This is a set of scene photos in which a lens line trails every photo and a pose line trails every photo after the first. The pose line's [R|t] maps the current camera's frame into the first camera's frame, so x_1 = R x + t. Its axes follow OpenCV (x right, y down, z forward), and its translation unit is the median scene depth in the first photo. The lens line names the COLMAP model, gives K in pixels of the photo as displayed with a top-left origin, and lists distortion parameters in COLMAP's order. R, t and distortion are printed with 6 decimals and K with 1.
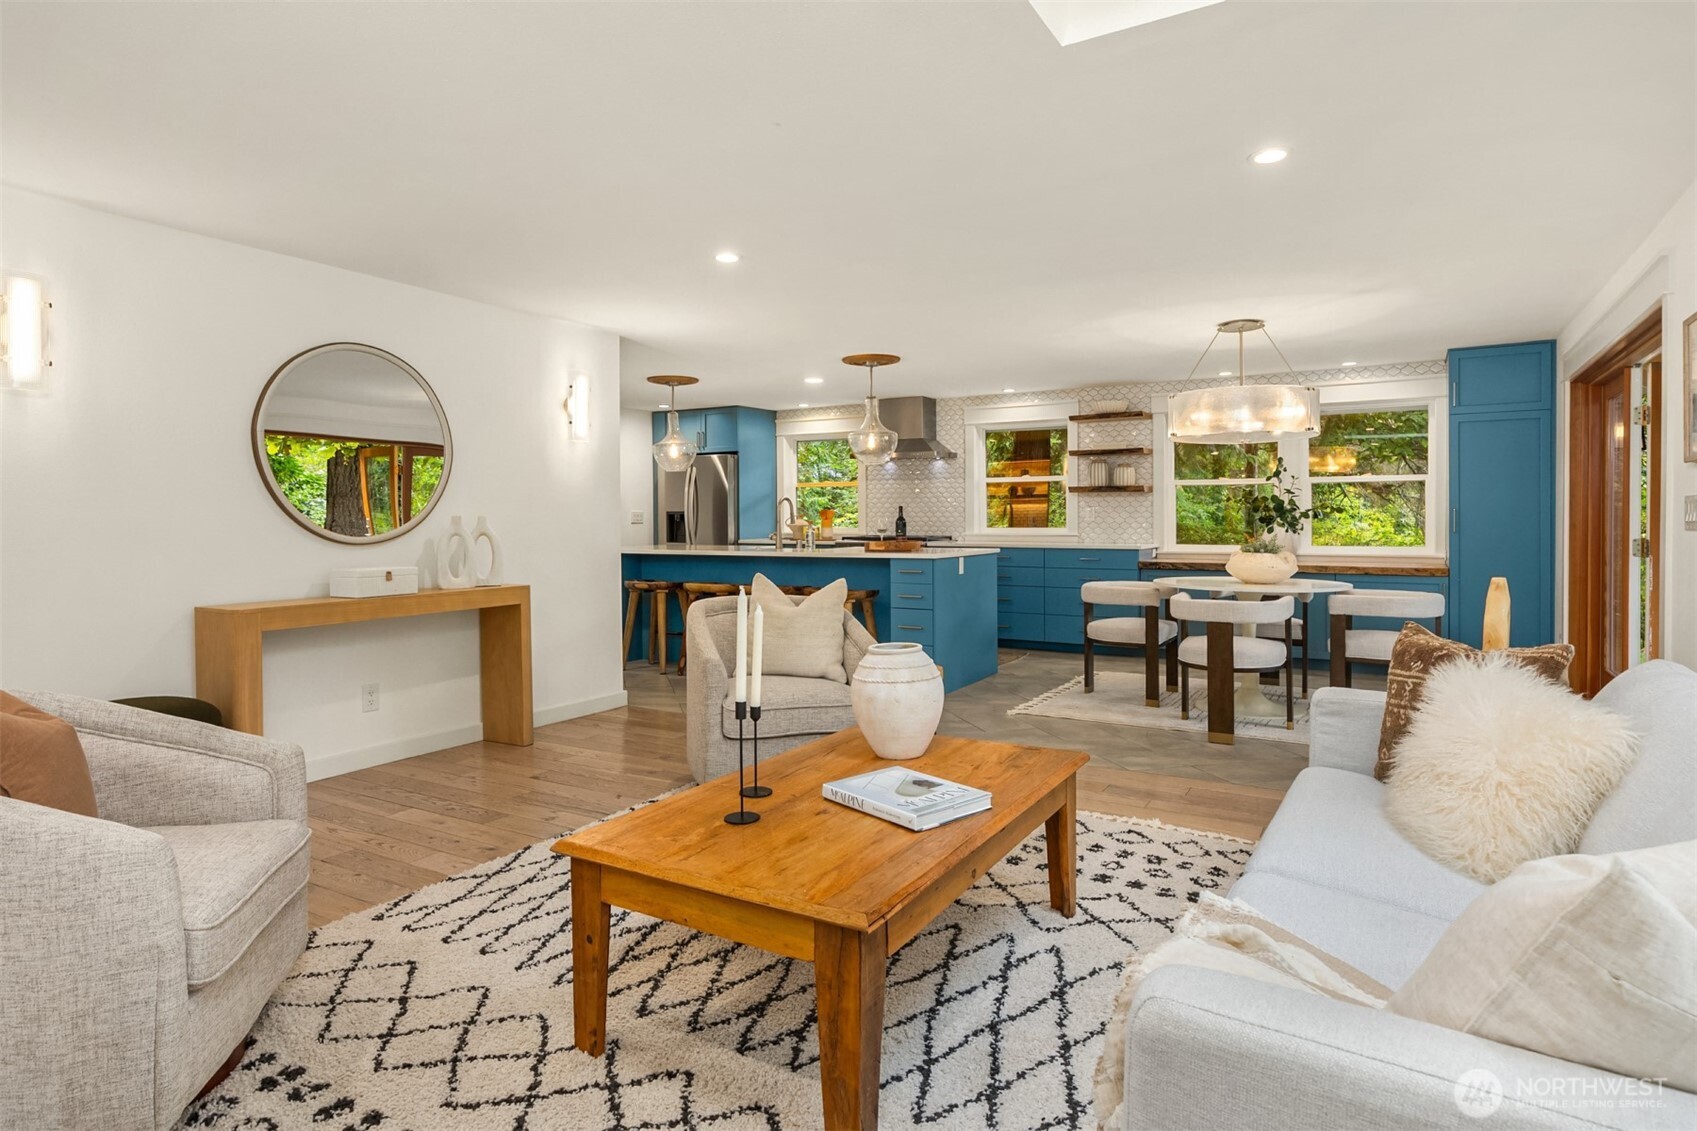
lens RADIAL K [[935.2, 0, 817.7], [0, 935.2, 528.0], [0, 0, 1]] dist [0.001330, 0.000047]
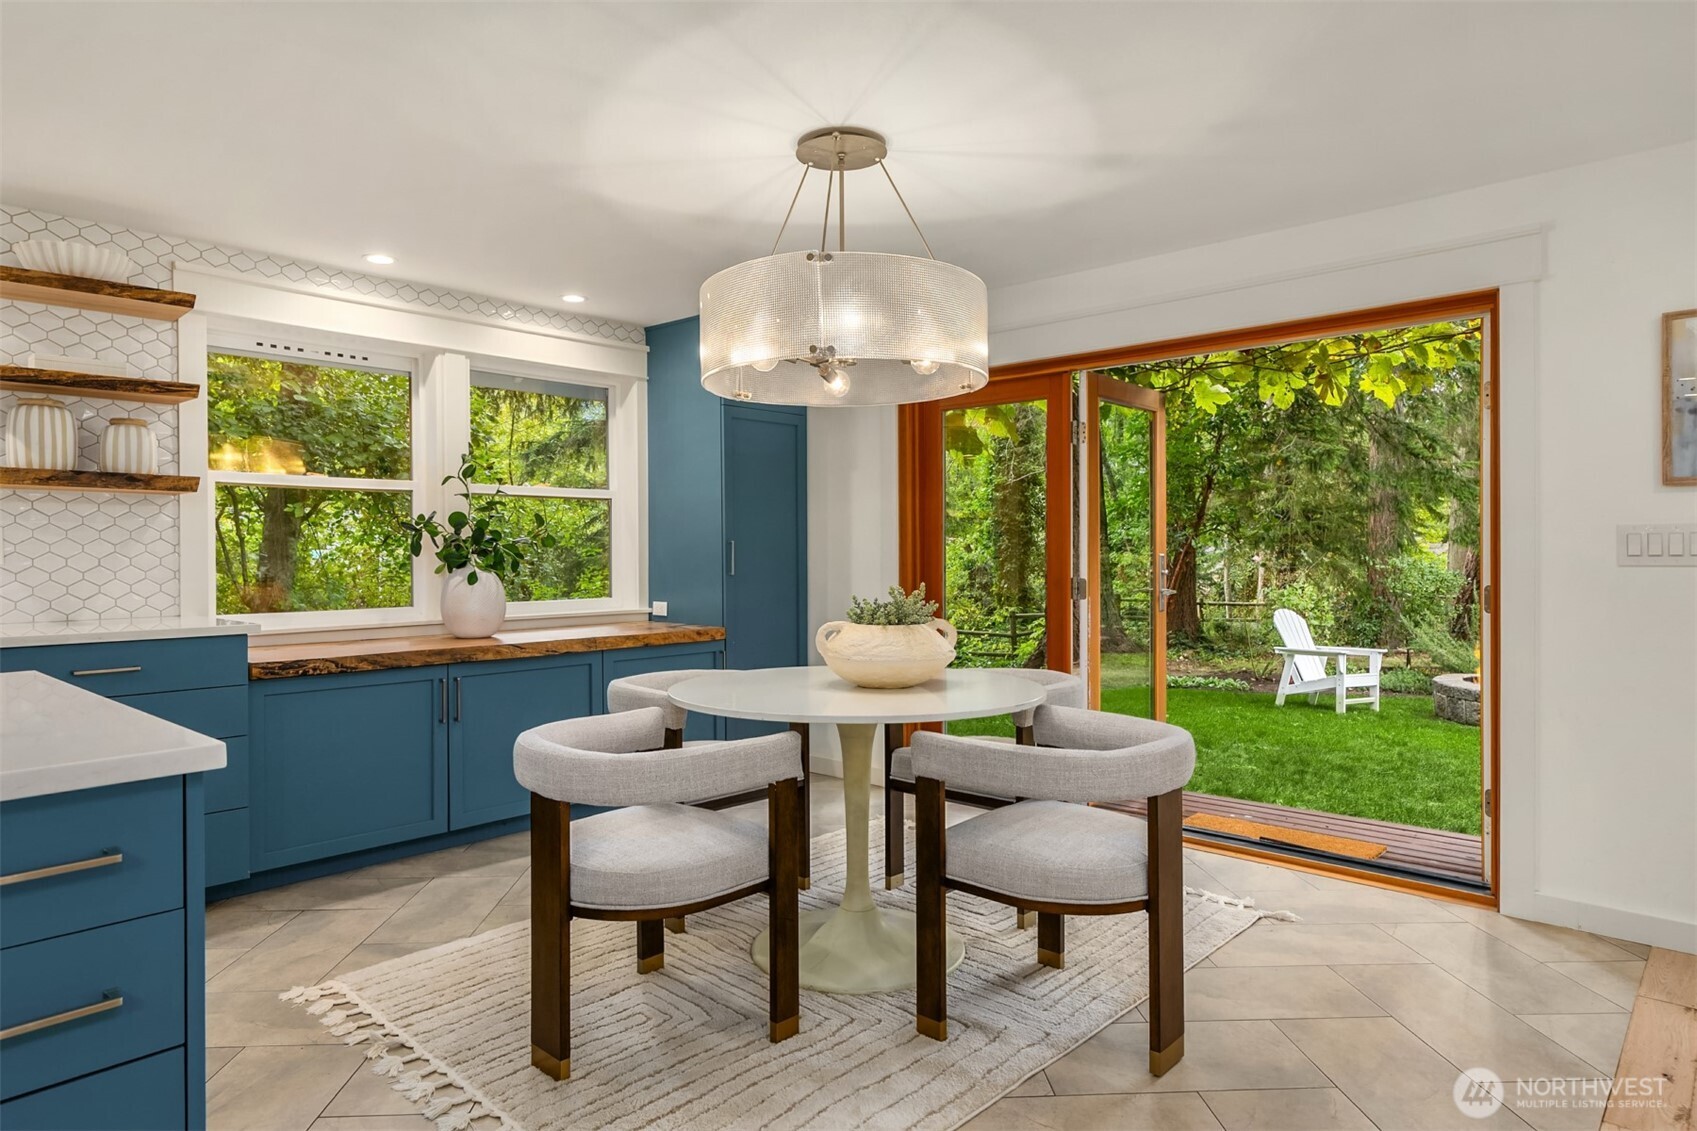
lens RADIAL K [[996.4, 0, 850.3], [0, 996.4, 556.1], [0, 0, 1]] dist [0.000367, 0.000431]
pose [[0.184105, -0.003107, 0.982902, -0.066662], [0.010595, 0.999943, 0.001176, -0.017516], [-0.982850, 0.010198, 0.184127, 1.430176]]
